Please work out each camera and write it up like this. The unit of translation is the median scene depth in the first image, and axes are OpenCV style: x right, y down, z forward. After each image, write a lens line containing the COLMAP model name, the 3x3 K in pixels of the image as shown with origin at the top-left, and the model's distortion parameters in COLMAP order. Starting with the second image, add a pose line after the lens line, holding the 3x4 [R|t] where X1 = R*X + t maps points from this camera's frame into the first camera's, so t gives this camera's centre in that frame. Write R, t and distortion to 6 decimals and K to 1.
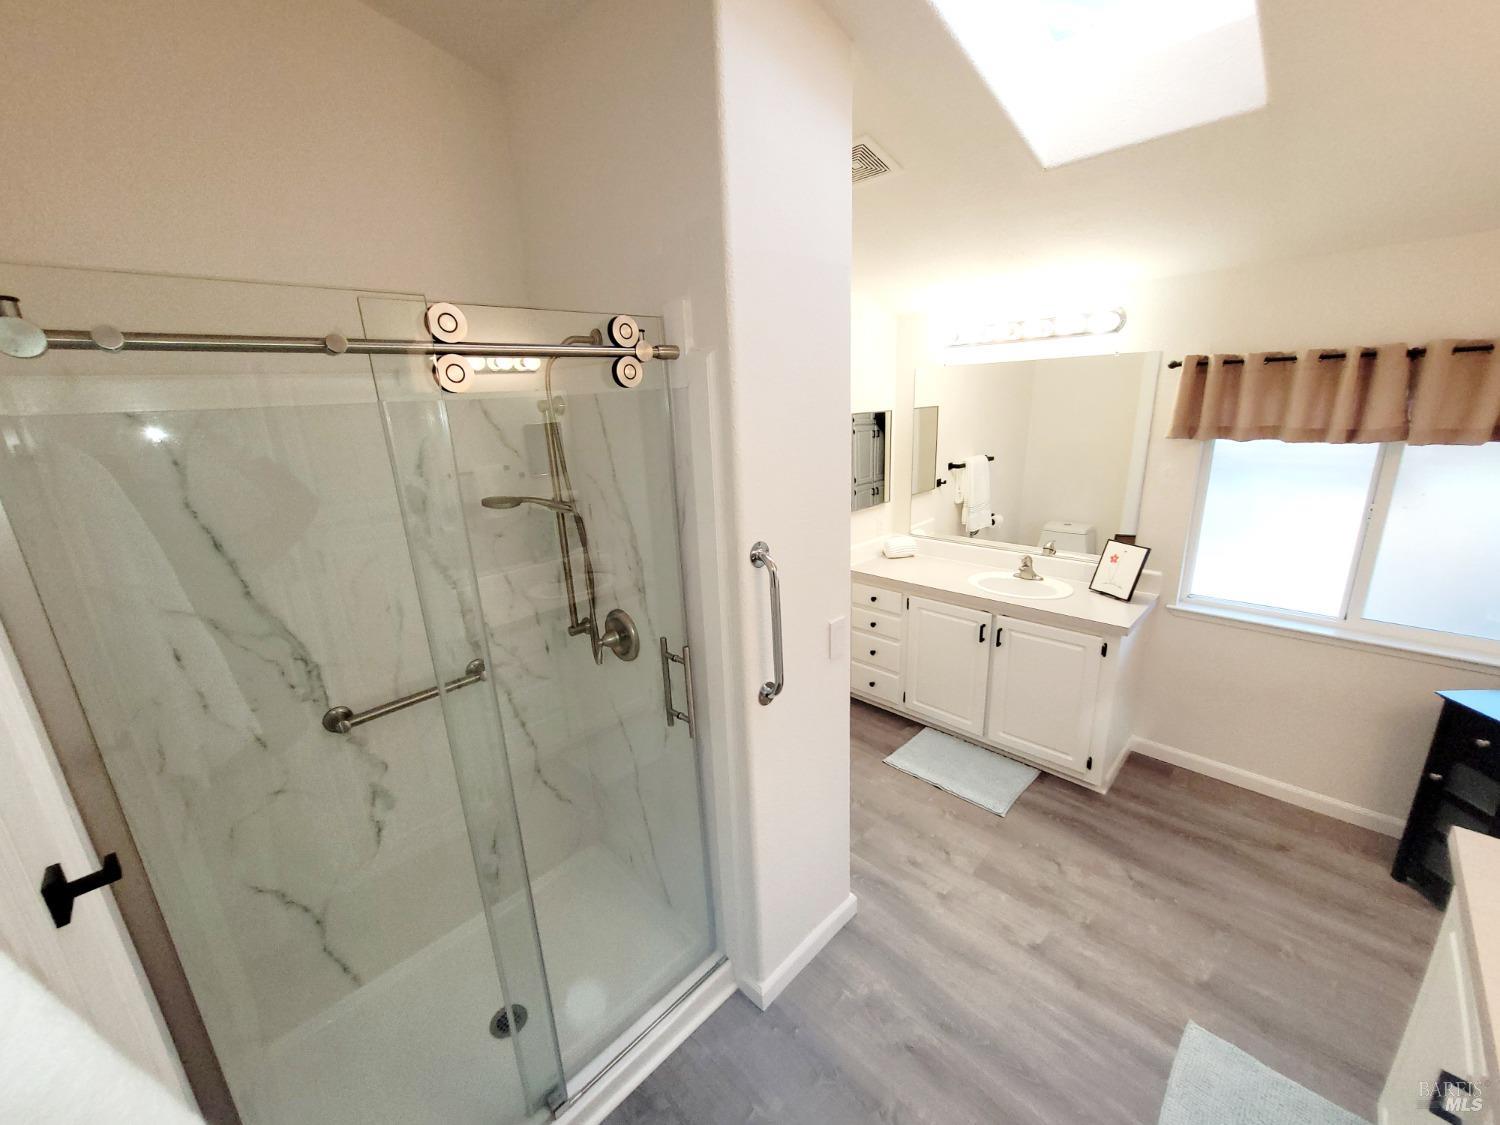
lens RADIAL K [[586.2, 0, 748.0], [0, 586.2, 558.4], [0, 0, 1]] dist [-0.001884, -0.000516]
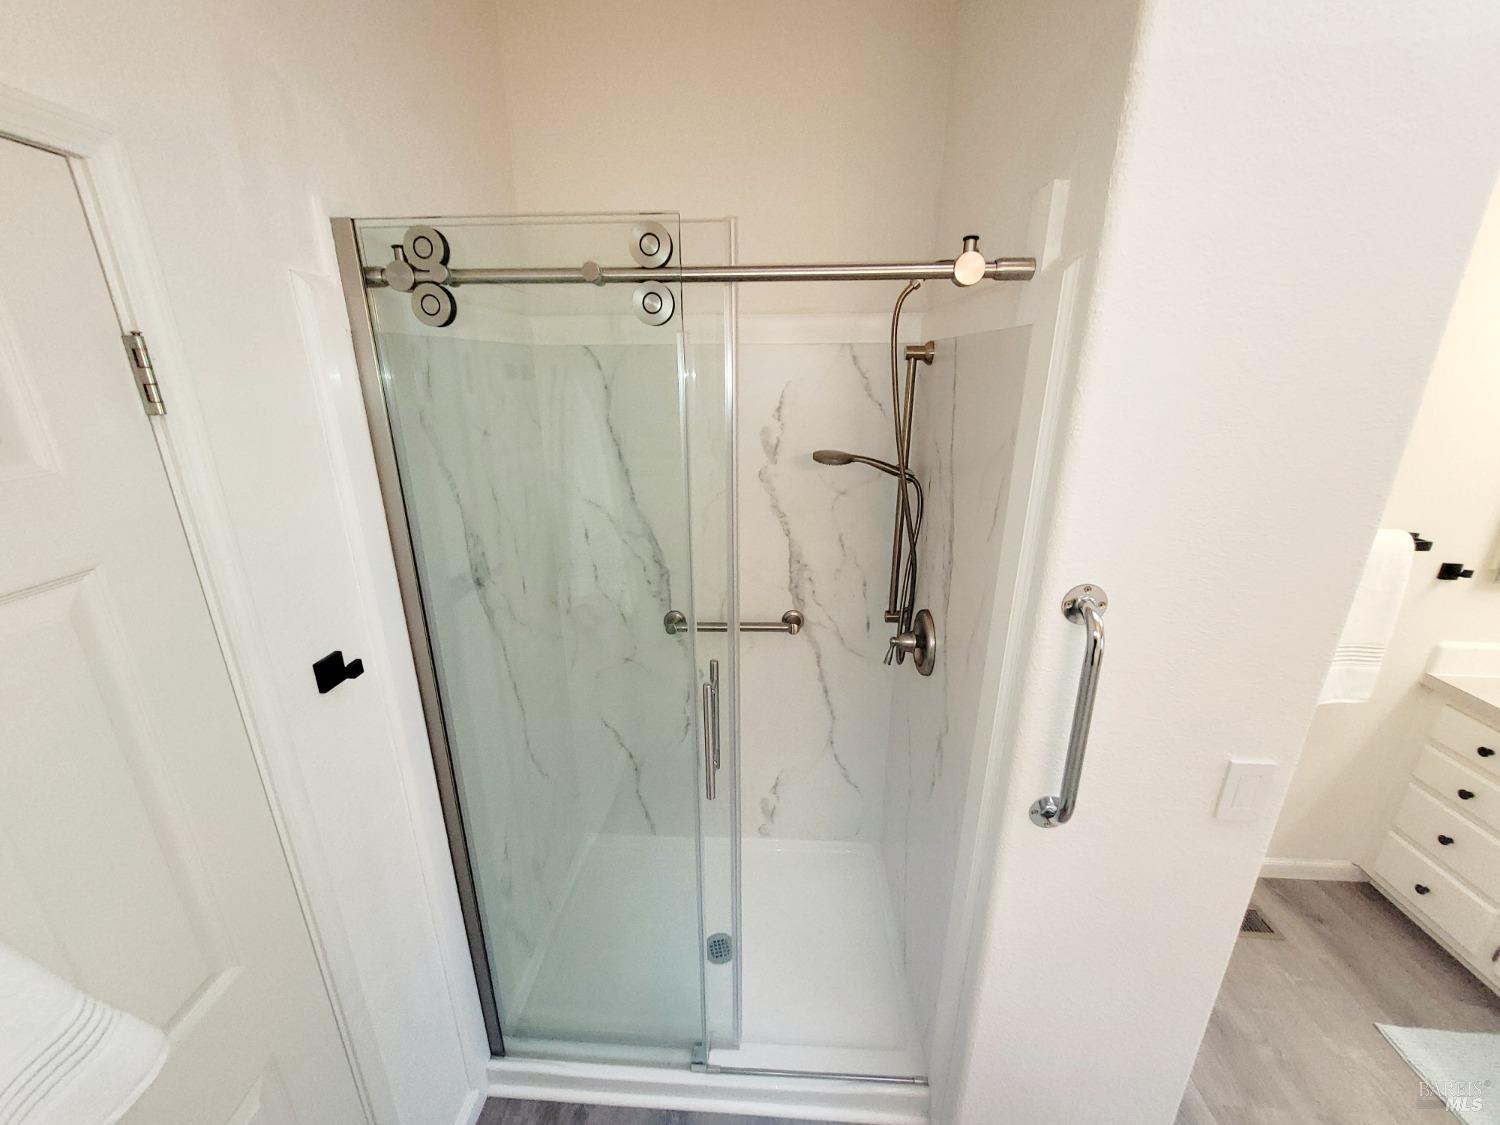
lens RADIAL K [[590.0, 0, 750.0], [0, 590.0, 562.5], [0, 0, 1]] dist [0.000715, 0.000149]
pose [[0.668266, 0.275236, -0.691134, 0.137741], [-0.226277, 0.960225, 0.163608, -0.048548], [0.708674, 0.047054, 0.703965, 0.215772]]
